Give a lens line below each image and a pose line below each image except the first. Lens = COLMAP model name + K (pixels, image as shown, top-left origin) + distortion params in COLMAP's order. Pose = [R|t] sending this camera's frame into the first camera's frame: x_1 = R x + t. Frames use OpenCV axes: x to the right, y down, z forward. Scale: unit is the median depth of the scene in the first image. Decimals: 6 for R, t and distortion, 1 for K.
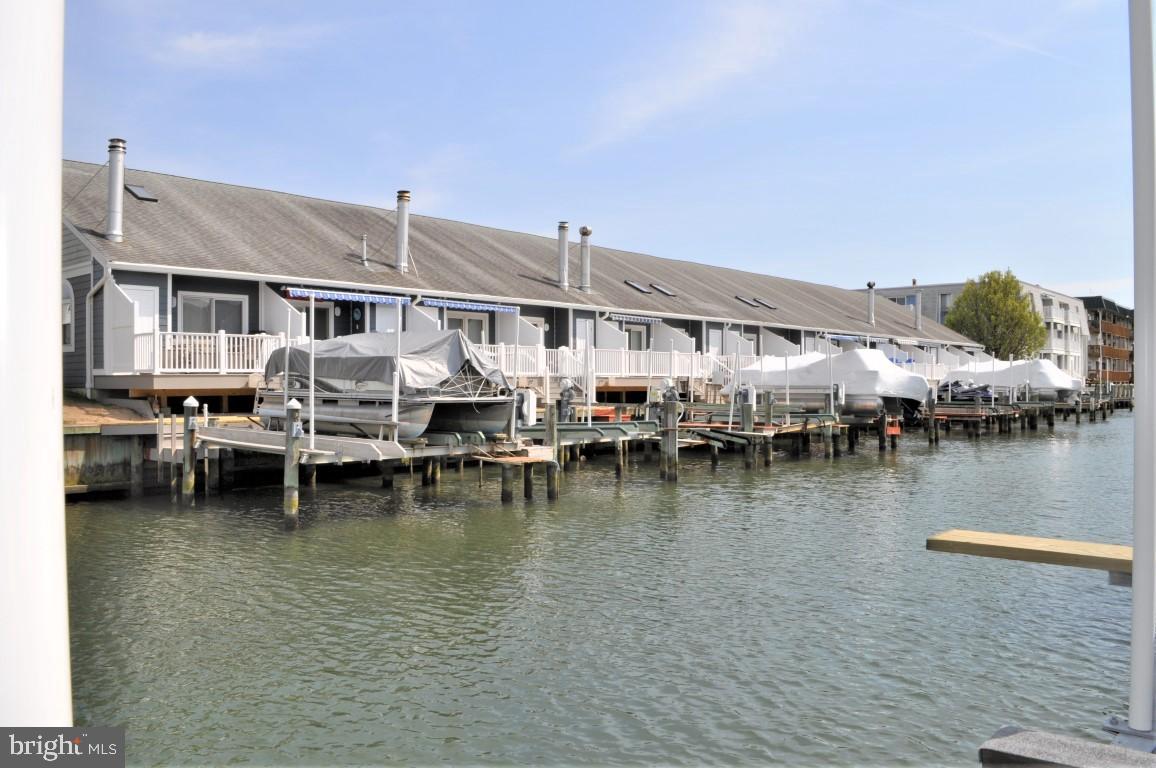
lens RADIAL K [[921.9, 0, 578.0], [0, 921.9, 384.0], [0, 0, 1]] dist [-0.087307, -0.001597]
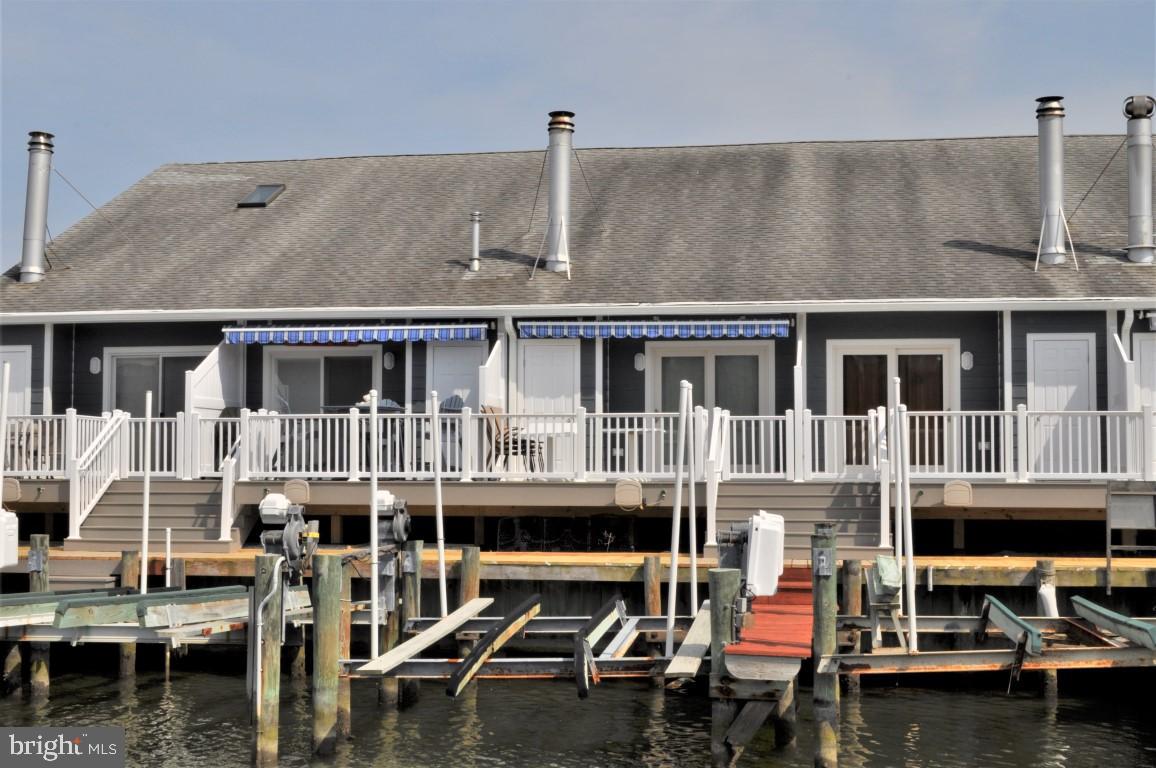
lens RADIAL K [[1527.8, 0, 578.0], [0, 1527.8, 384.0], [0, 0, 1]] dist [-0.032558, -0.041178]
pose [[0.540561, -0.059352, -0.839209, 0.519762], [-0.006930, 0.997160, -0.074987, 0.000123], [0.841276, 0.046351, 0.538615, 0.575942]]
